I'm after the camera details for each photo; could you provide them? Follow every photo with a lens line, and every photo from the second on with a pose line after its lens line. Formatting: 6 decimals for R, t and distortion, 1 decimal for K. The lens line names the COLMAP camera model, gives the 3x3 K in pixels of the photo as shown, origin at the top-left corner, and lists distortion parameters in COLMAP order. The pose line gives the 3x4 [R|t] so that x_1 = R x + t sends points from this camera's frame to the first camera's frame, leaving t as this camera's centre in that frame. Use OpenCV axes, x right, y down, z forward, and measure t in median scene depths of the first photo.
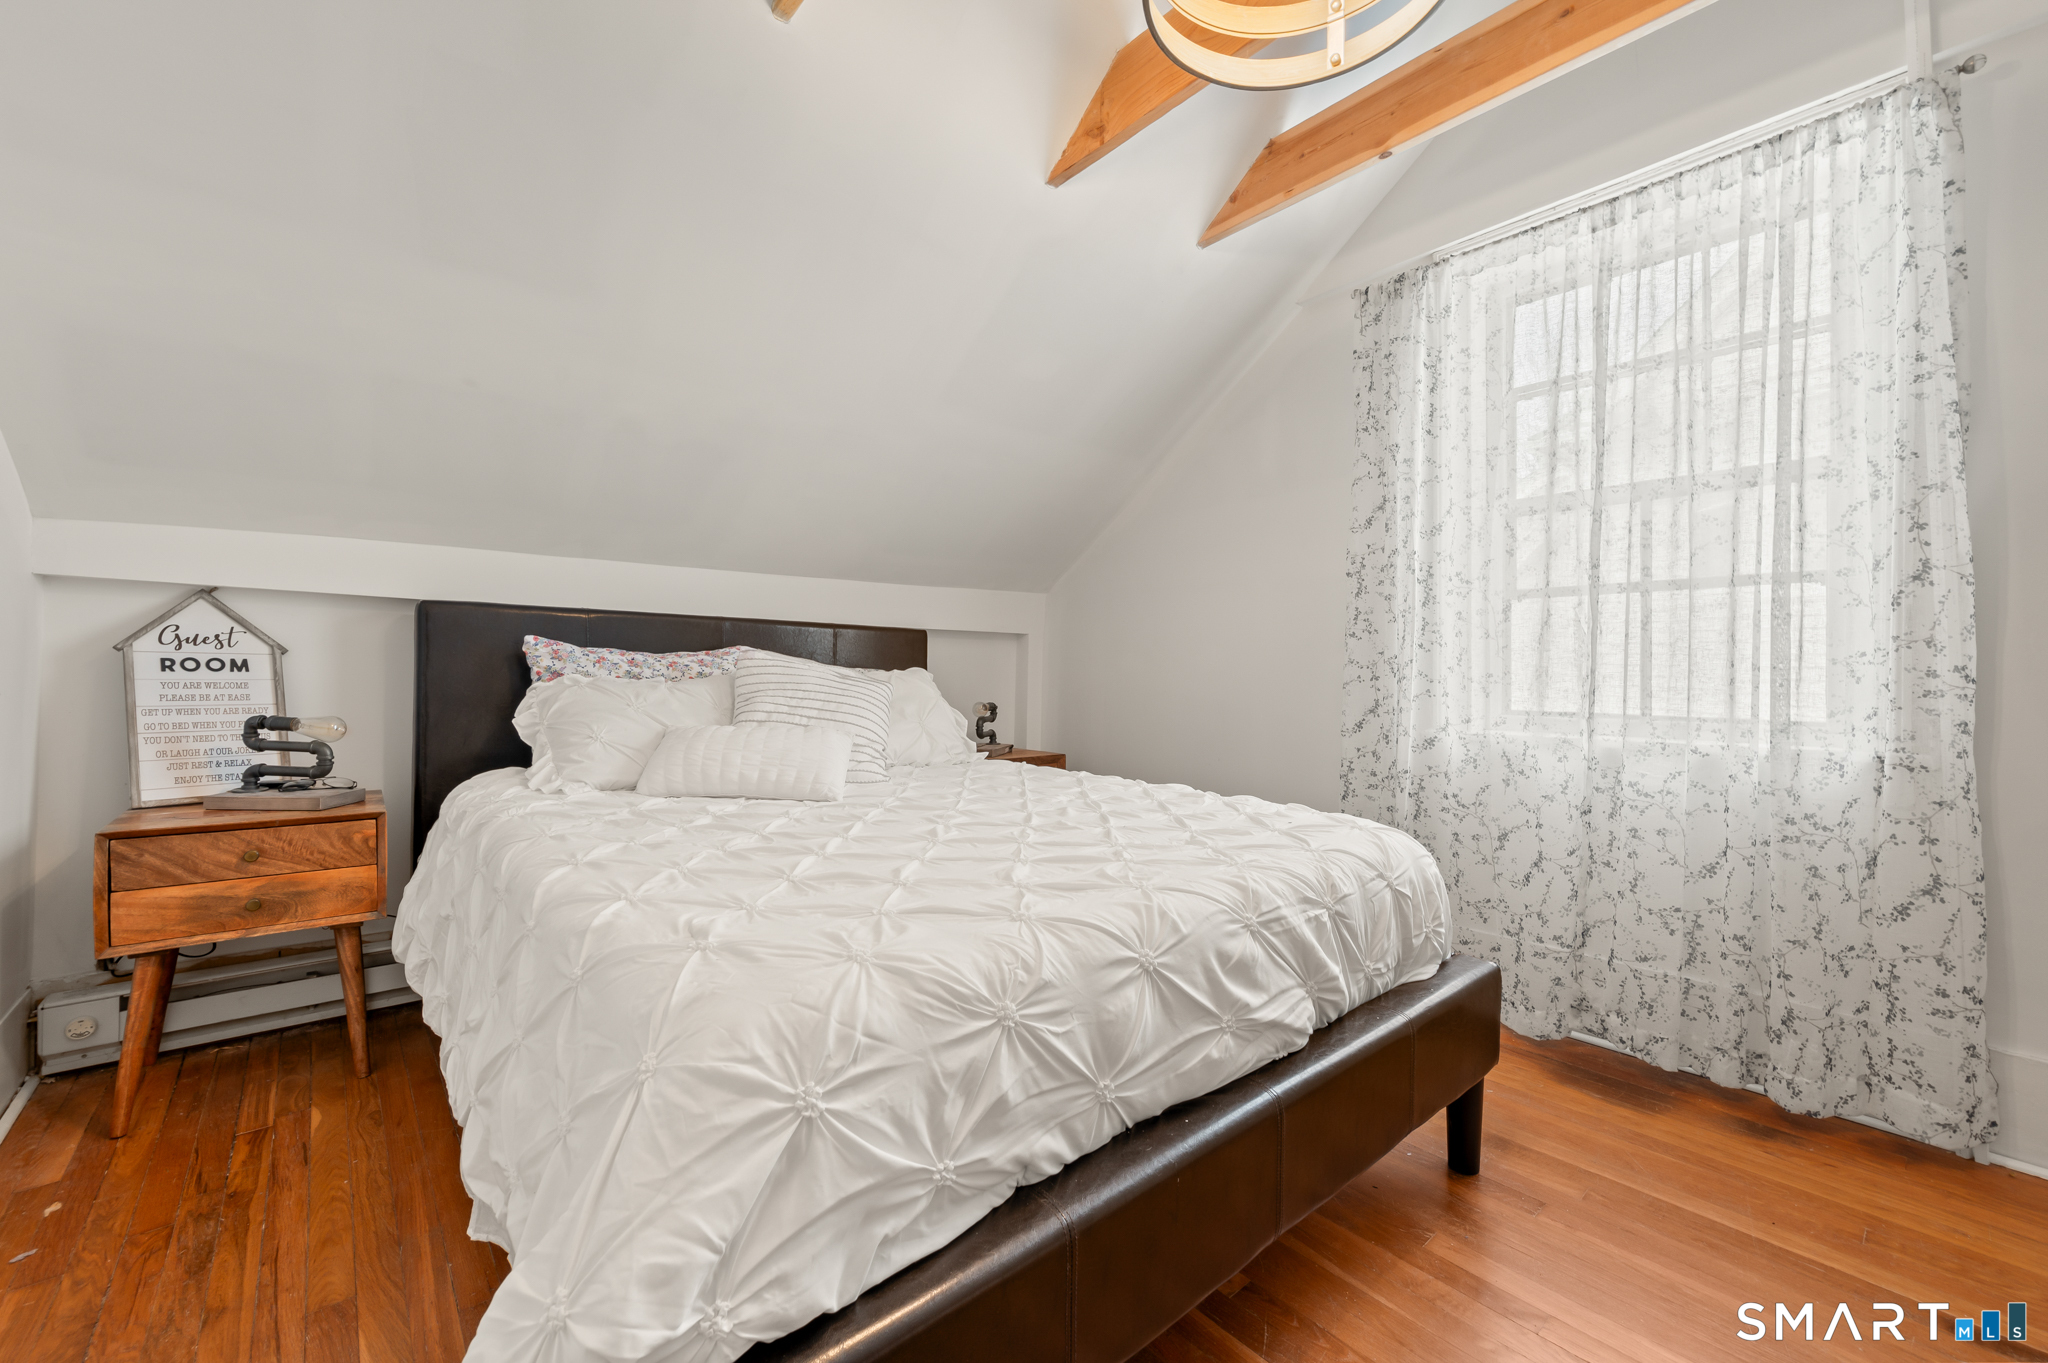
lens RADIAL K [[799.5, 0, 1027.5], [0, 799.5, 683.0], [0, 0, 1]] dist [0.000960, 0.000011]
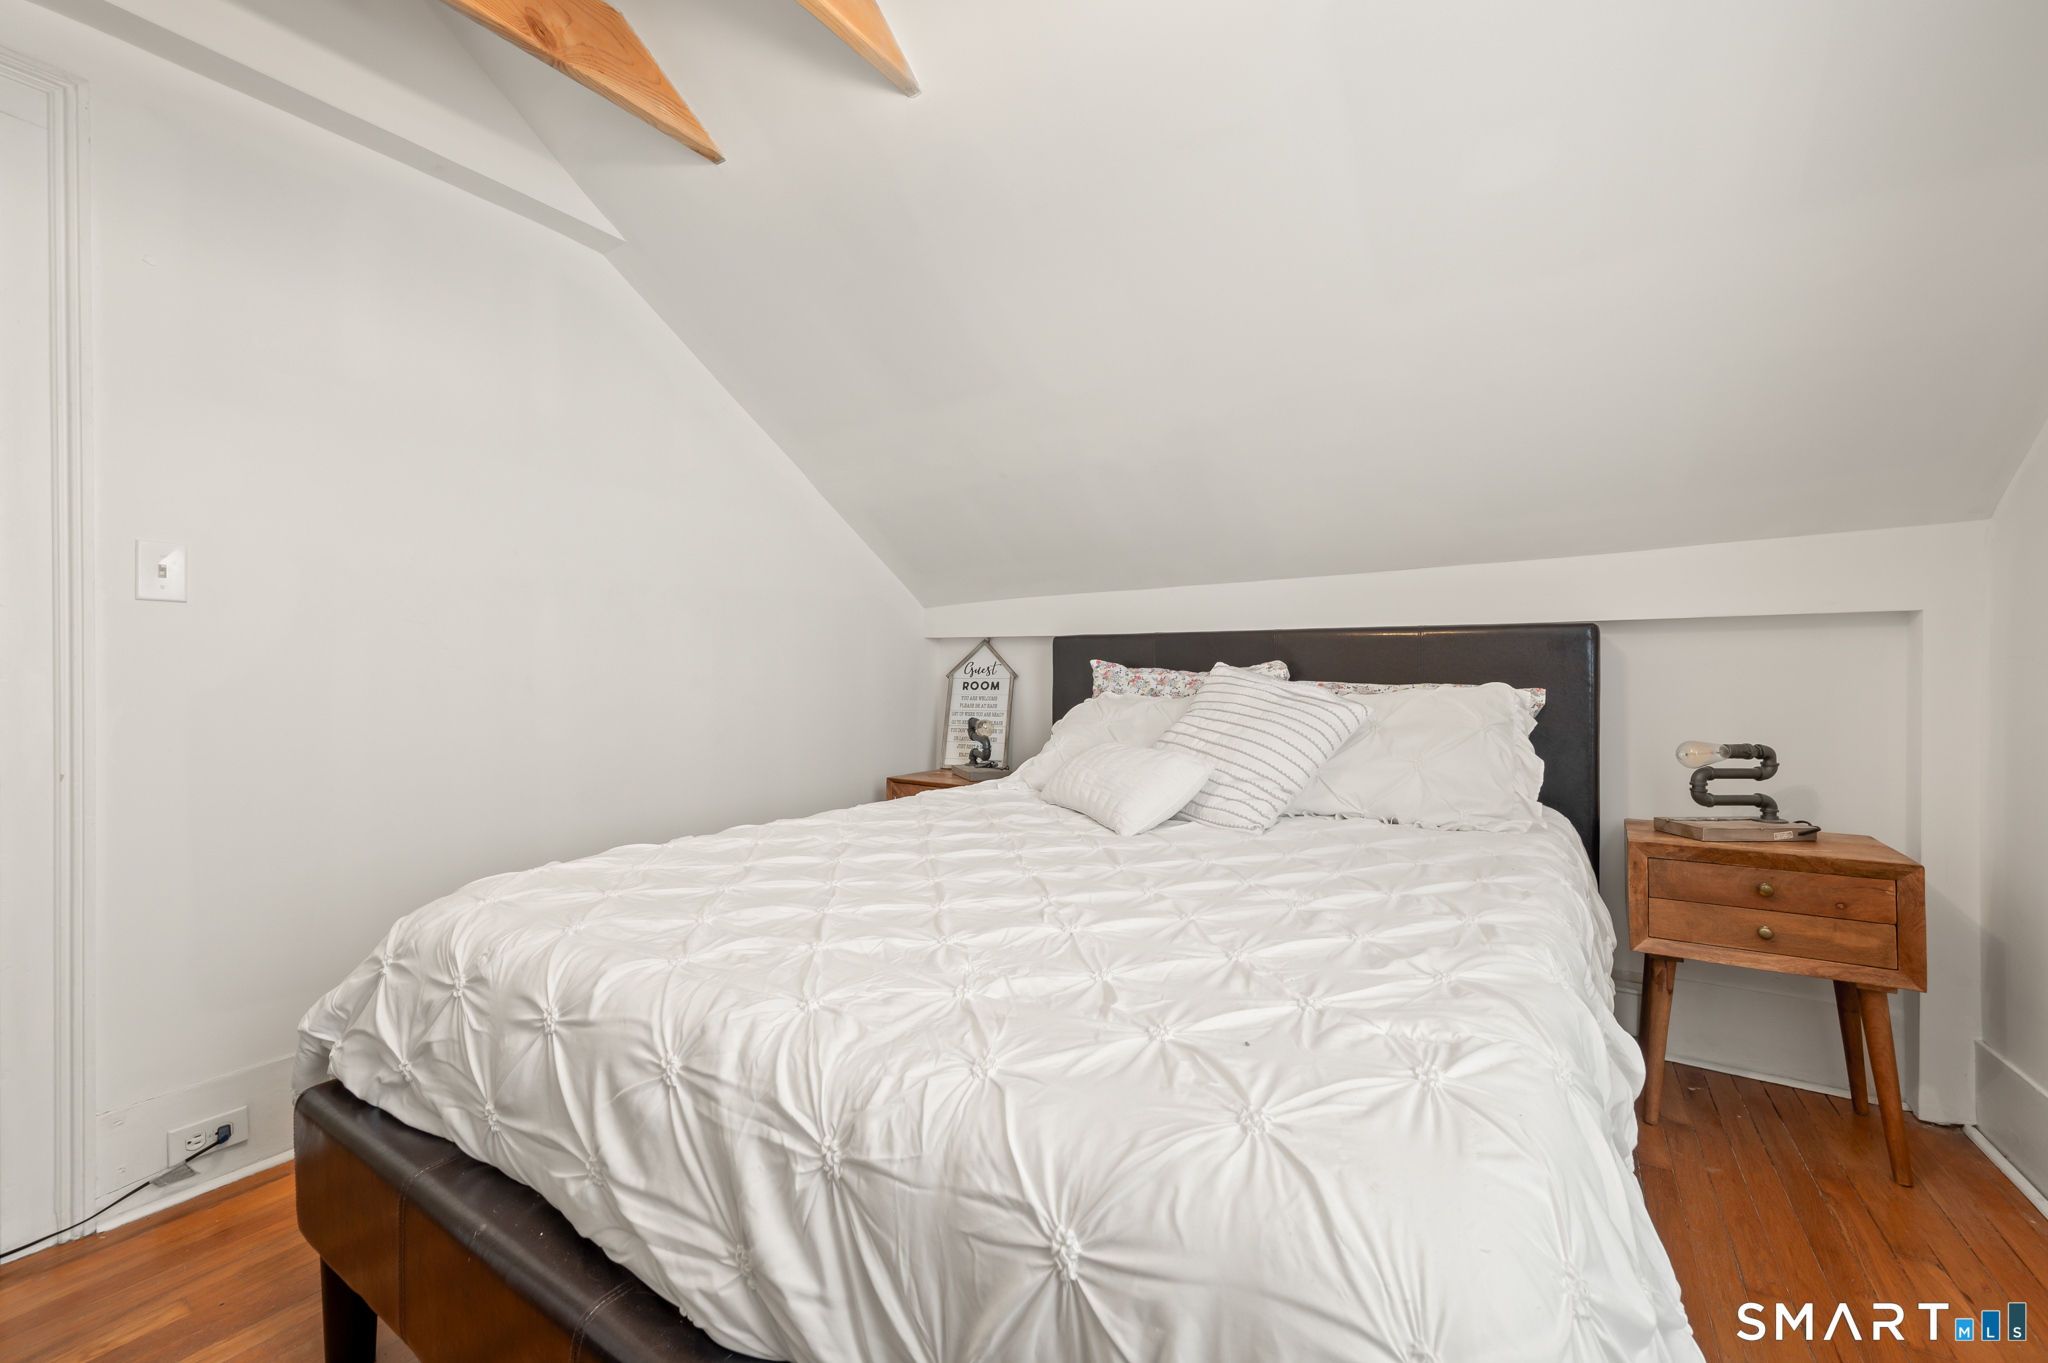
lens RADIAL K [[799.5, 0, 1027.1], [0, 799.5, 684.5], [0, 0, 1]] dist [0.000960, 0.000011]
pose [[0.286599, -0.005717, -0.958033, 0.571301], [-0.008590, 0.999927, -0.008537, -0.011822], [0.958012, 0.010676, 0.286529, 0.614931]]
